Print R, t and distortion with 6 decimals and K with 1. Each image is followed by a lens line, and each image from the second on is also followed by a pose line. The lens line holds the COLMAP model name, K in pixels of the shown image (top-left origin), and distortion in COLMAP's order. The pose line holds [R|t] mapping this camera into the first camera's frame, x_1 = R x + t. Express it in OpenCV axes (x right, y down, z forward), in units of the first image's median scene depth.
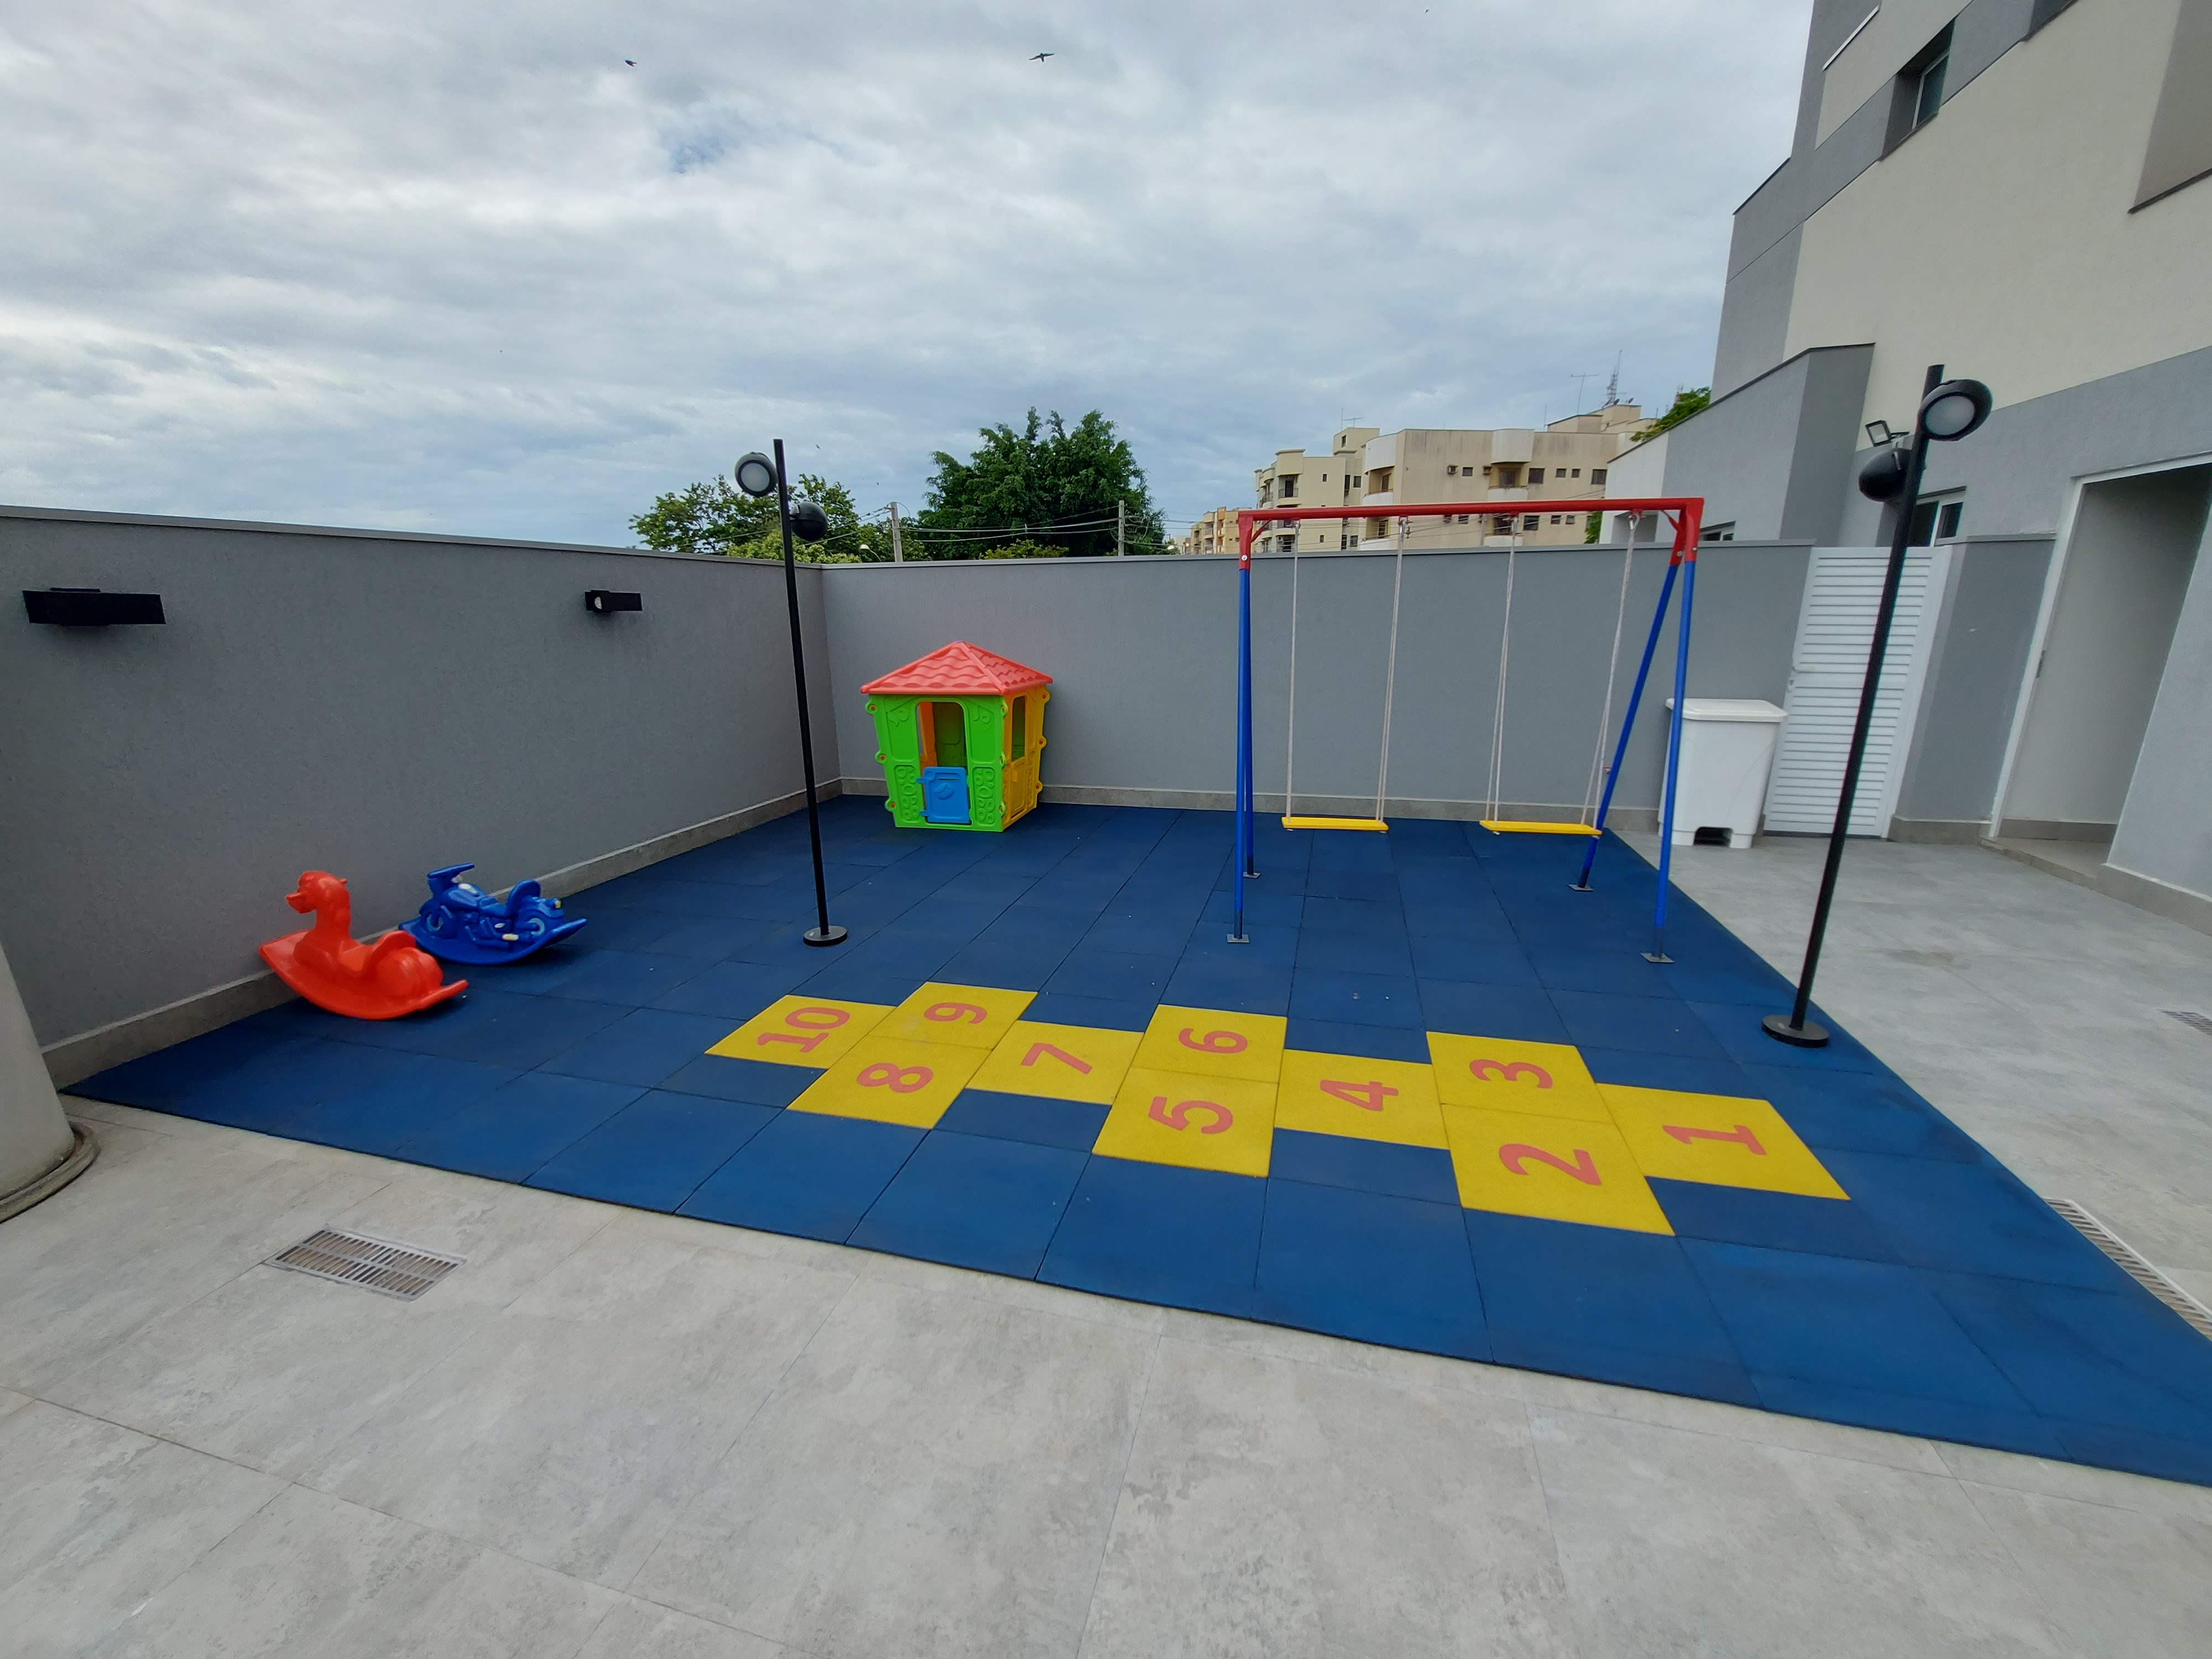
lens RADIAL K [[869.0, 0, 1101.8], [0, 869.0, 838.0], [0, 0, 1]] dist [-0.017986, 0.000896]
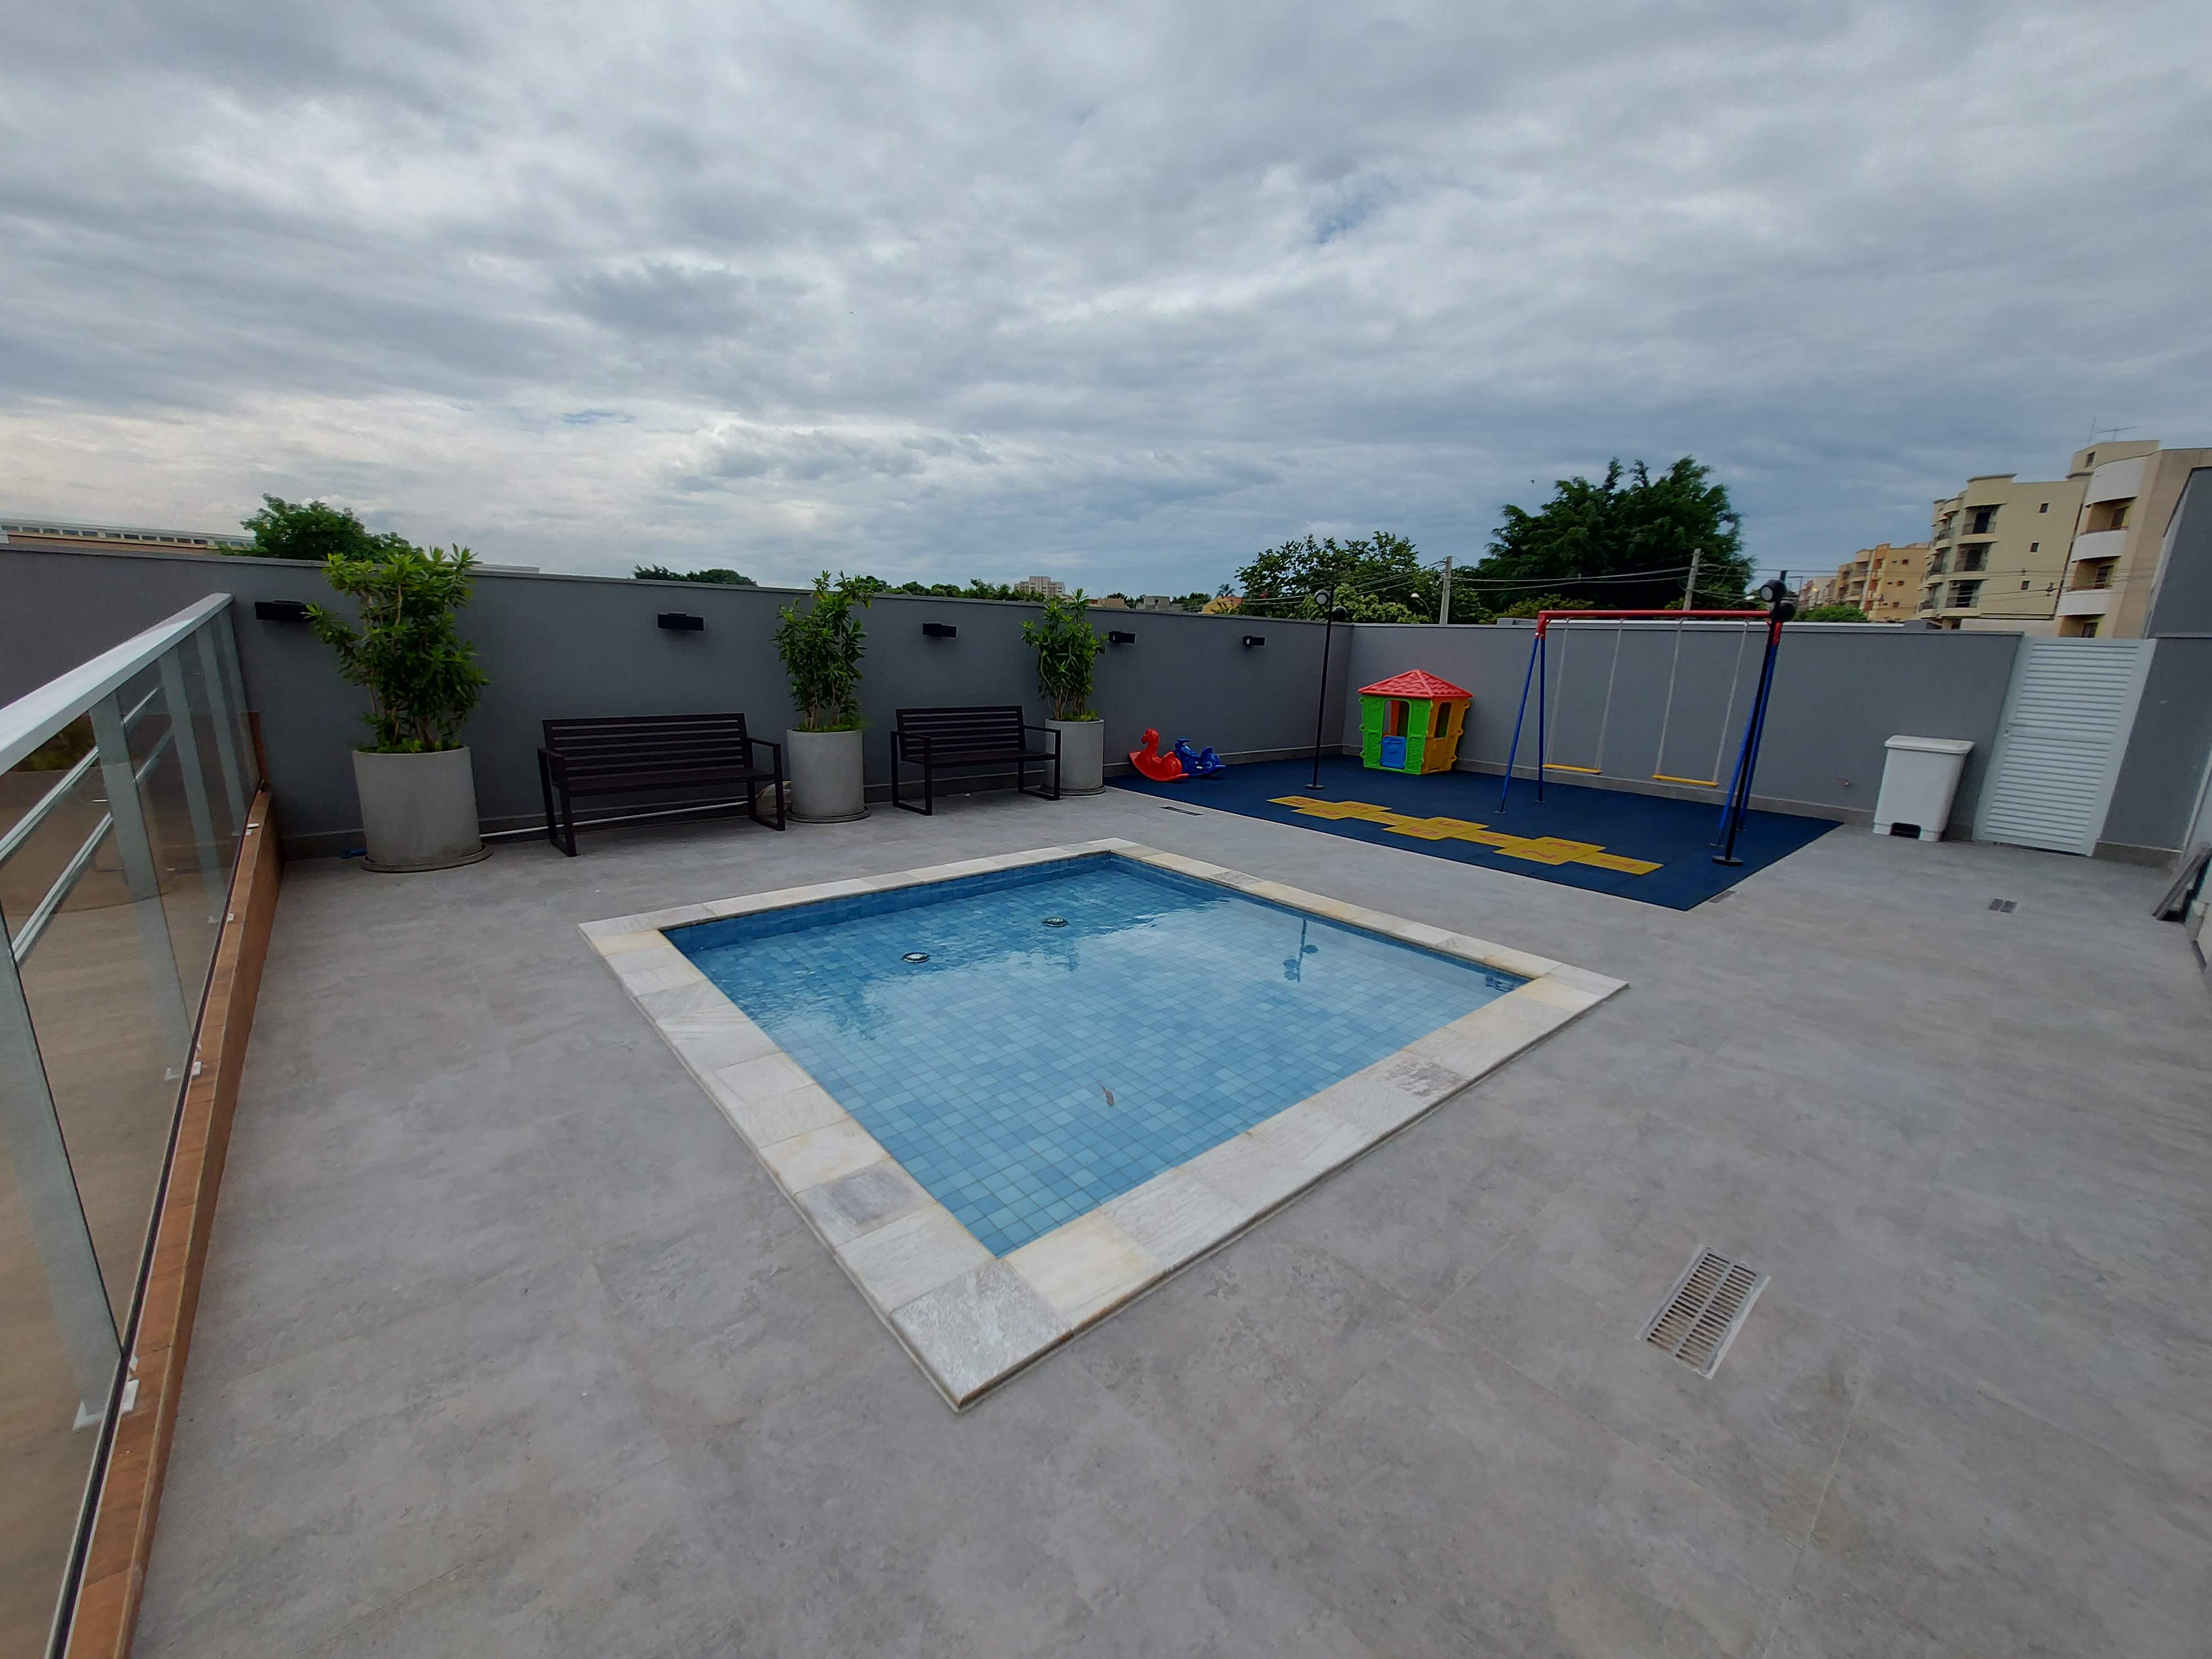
lens RADIAL K [[869.0, 0, 1107.1], [0, 869.0, 855.2], [0, 0, 1]] dist [-0.017986, 0.000896]
pose [[0.824414, 0.170264, -0.539771, 0.063433], [-0.181670, 0.982821, 0.032546, 0.039391], [0.536039, 0.071228, 0.841183, -0.155327]]
